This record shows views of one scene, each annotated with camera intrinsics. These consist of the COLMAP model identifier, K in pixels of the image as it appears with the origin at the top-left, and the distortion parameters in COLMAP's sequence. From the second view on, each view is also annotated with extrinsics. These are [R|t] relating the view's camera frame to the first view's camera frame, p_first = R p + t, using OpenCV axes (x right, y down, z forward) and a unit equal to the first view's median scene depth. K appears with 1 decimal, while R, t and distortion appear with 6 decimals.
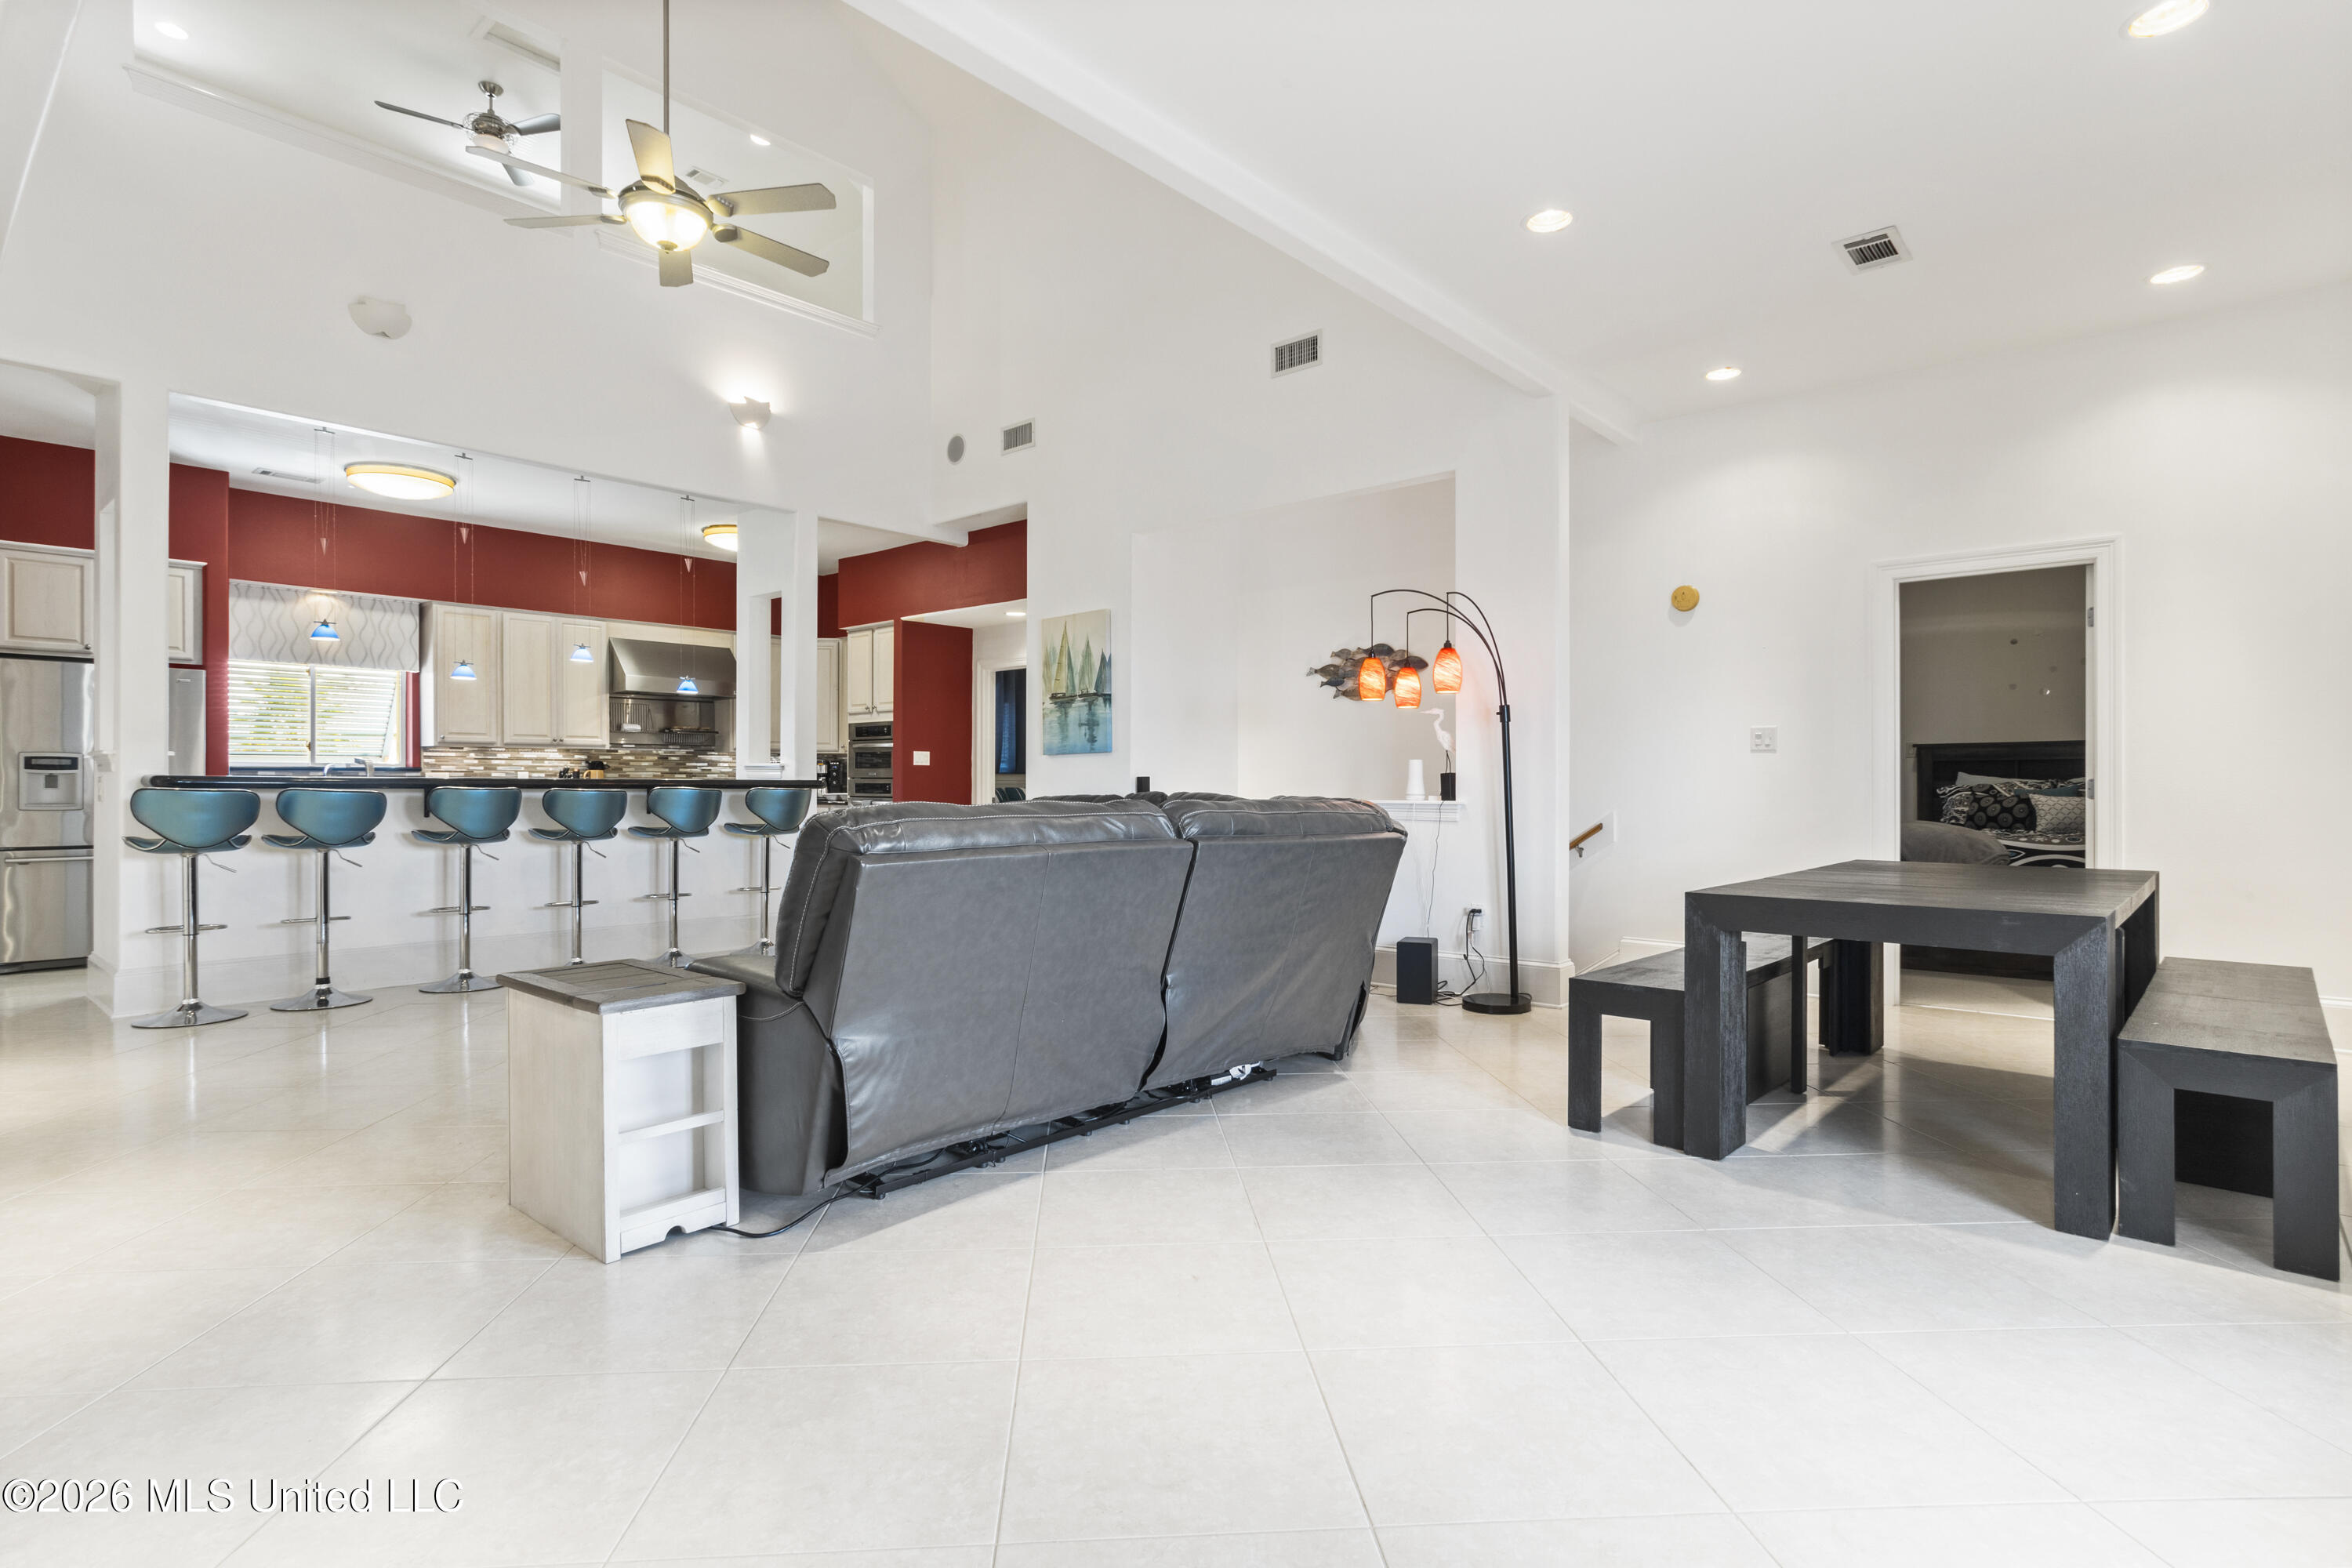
lens RADIAL K [[1181.1, 0, 1160.0], [0, 1181.1, 778.2], [0, 0, 1]] dist [-0.001120, 0.000161]
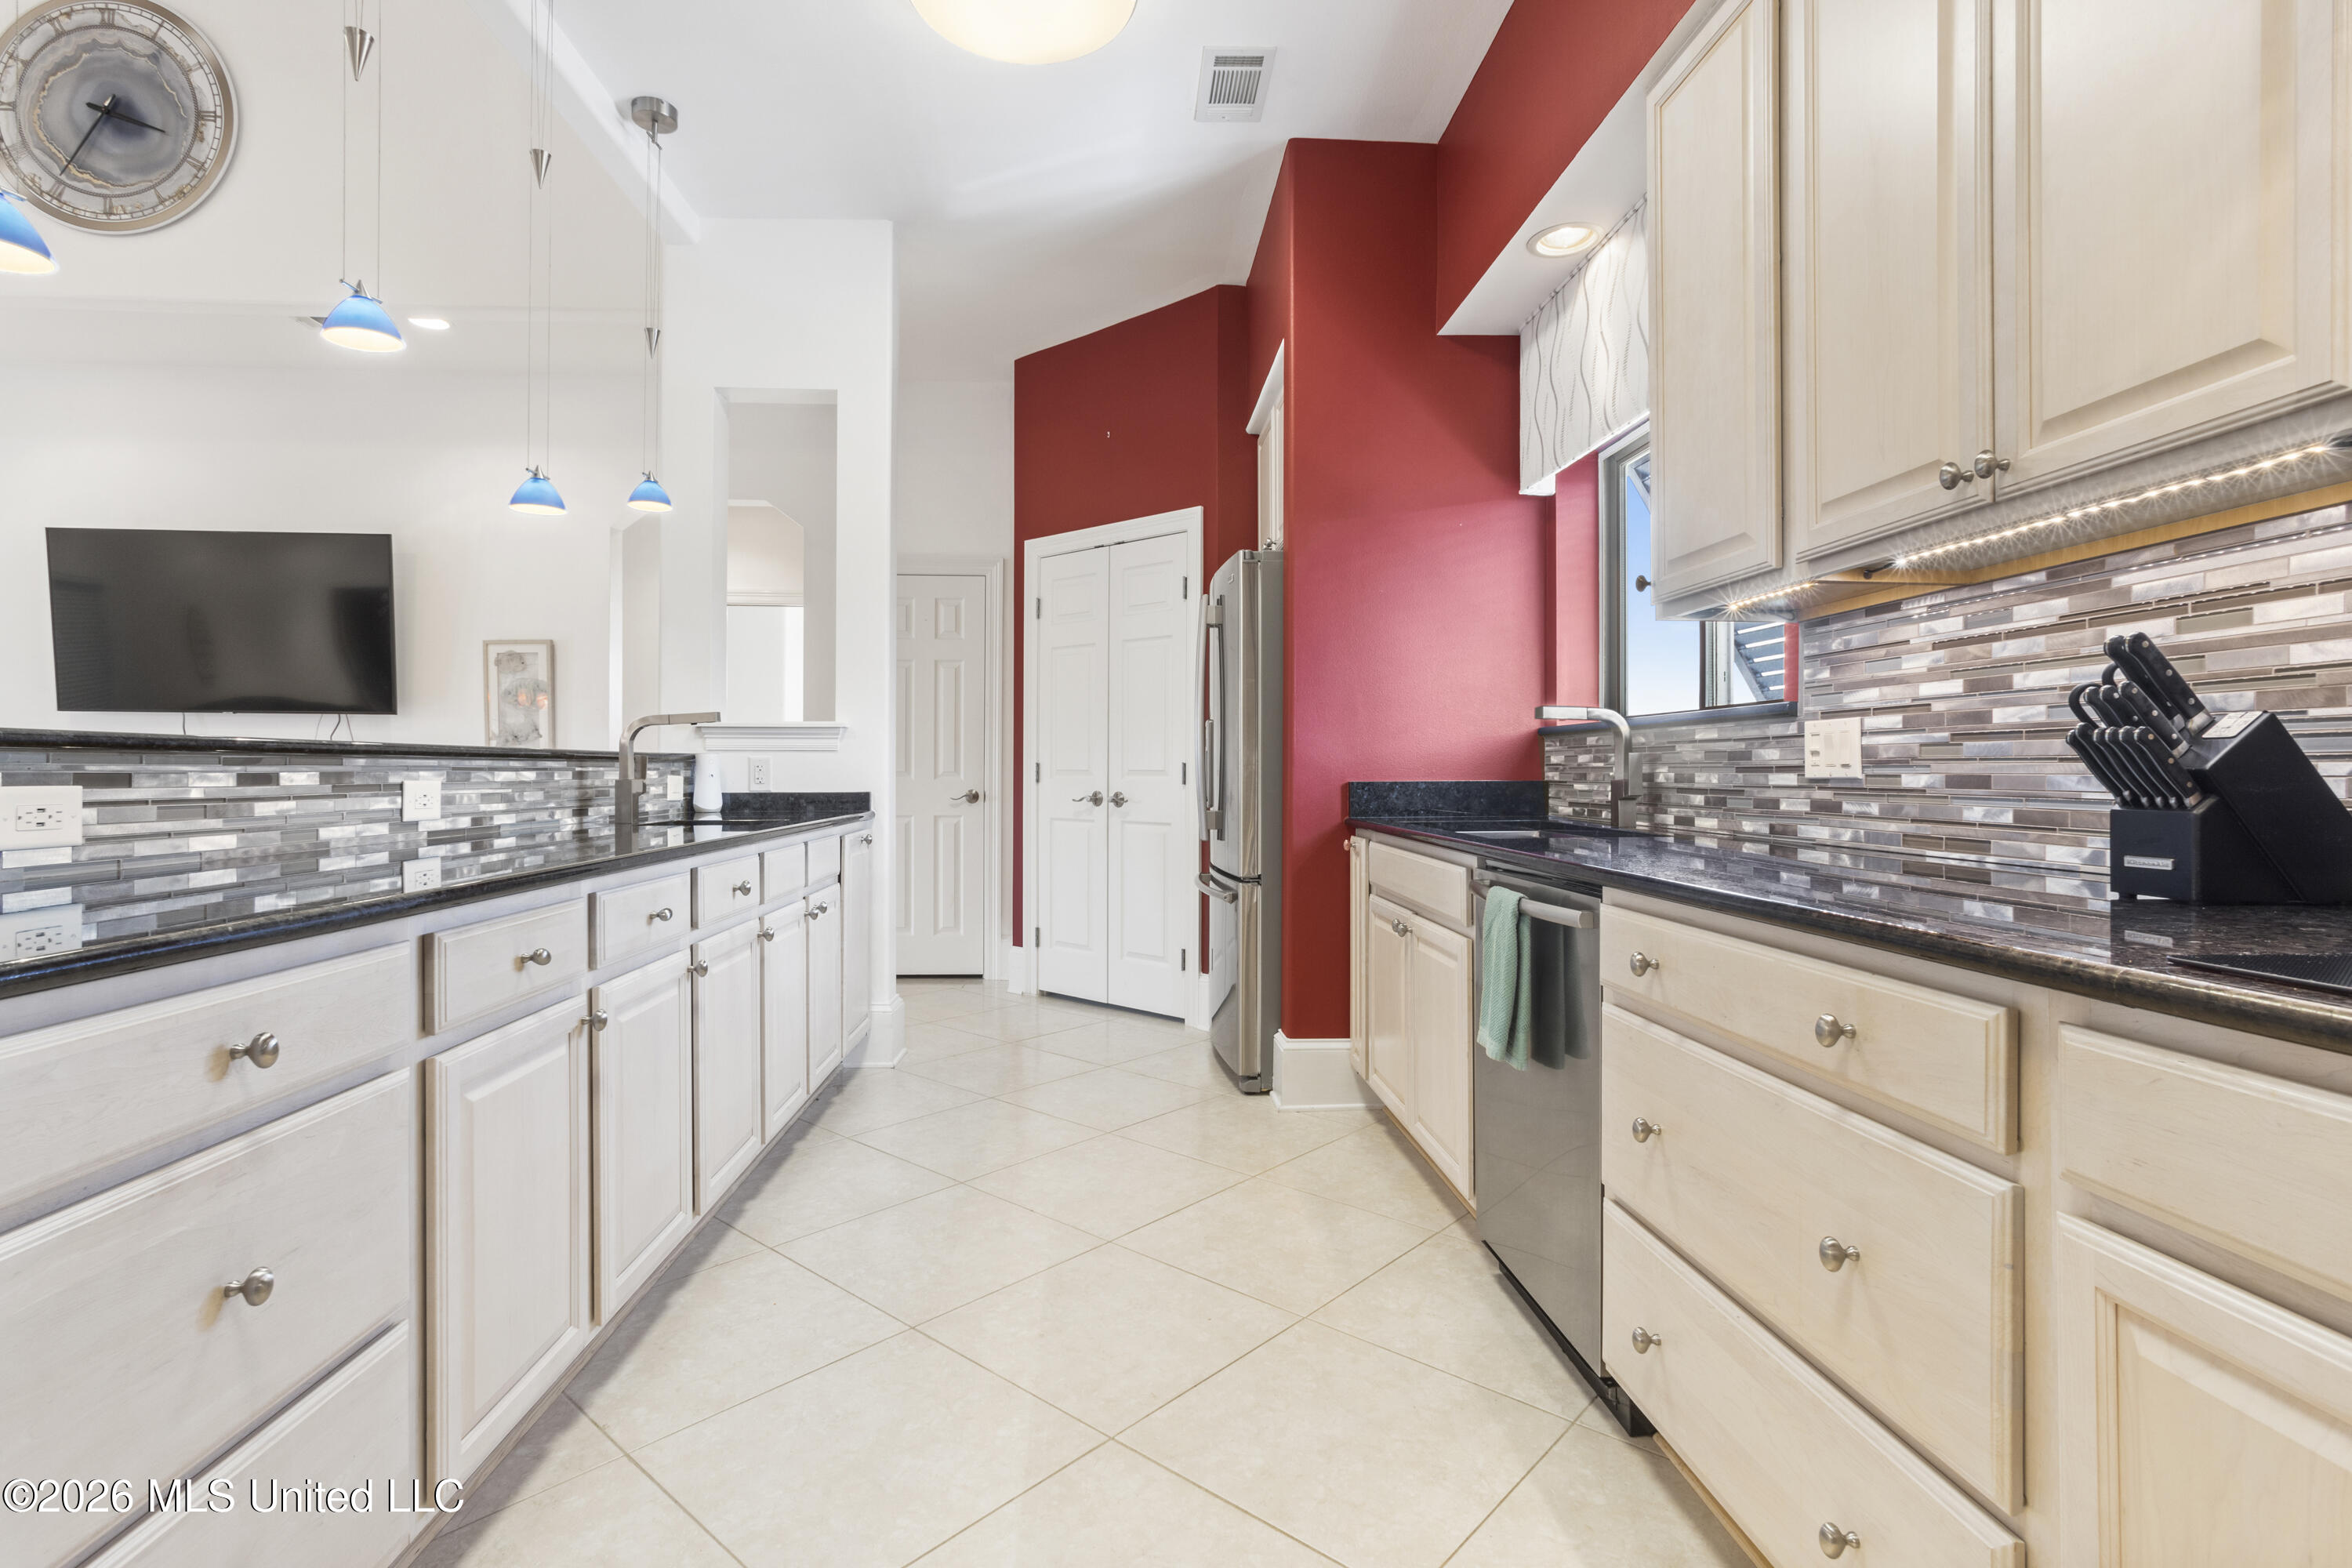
lens RADIAL K [[1138.8, 0, 1163.0], [0, 1138.8, 770.6], [0, 0, 1]] dist [-0.020958, 0.014987]
pose [[-0.707663, -0.003607, -0.706541, -0.395387], [0.000155, 0.999986, -0.005261, 0.008811], [0.706551, -0.003833, -0.707652, 1.232080]]
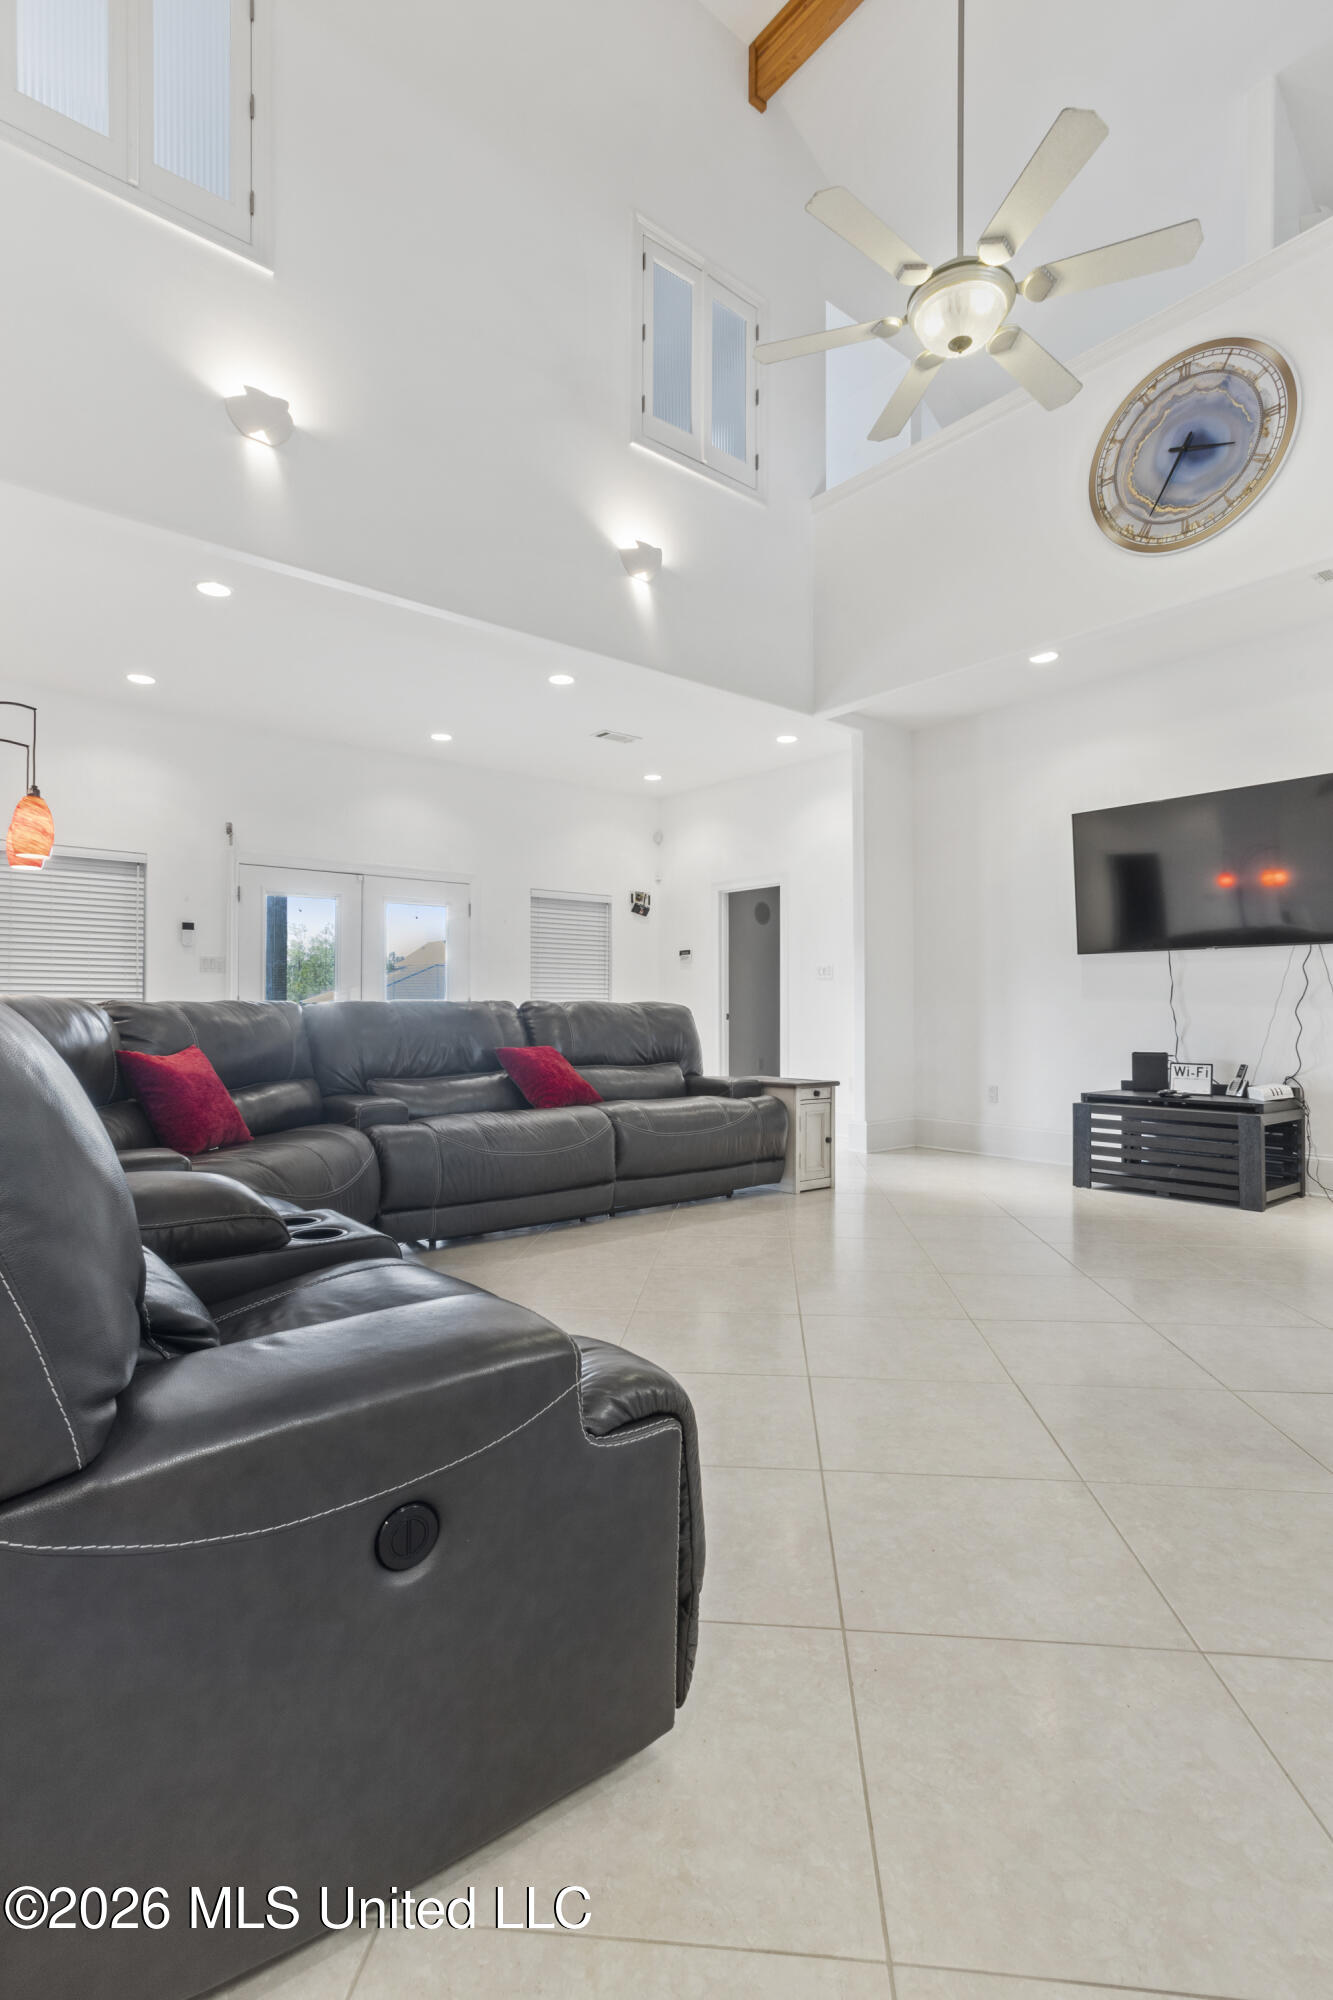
lens RADIAL K [[973.8, 0, 666.1], [0, 973.8, 1006.6], [0, 0, 1]] dist [-0.022388, 0.015102]
pose [[-0.988562, 0.000299, 0.150812, -0.198036], [-0.001290, 0.999945, -0.010436, 0.018964], [-0.150807, -0.010512, -0.988507, 1.076072]]
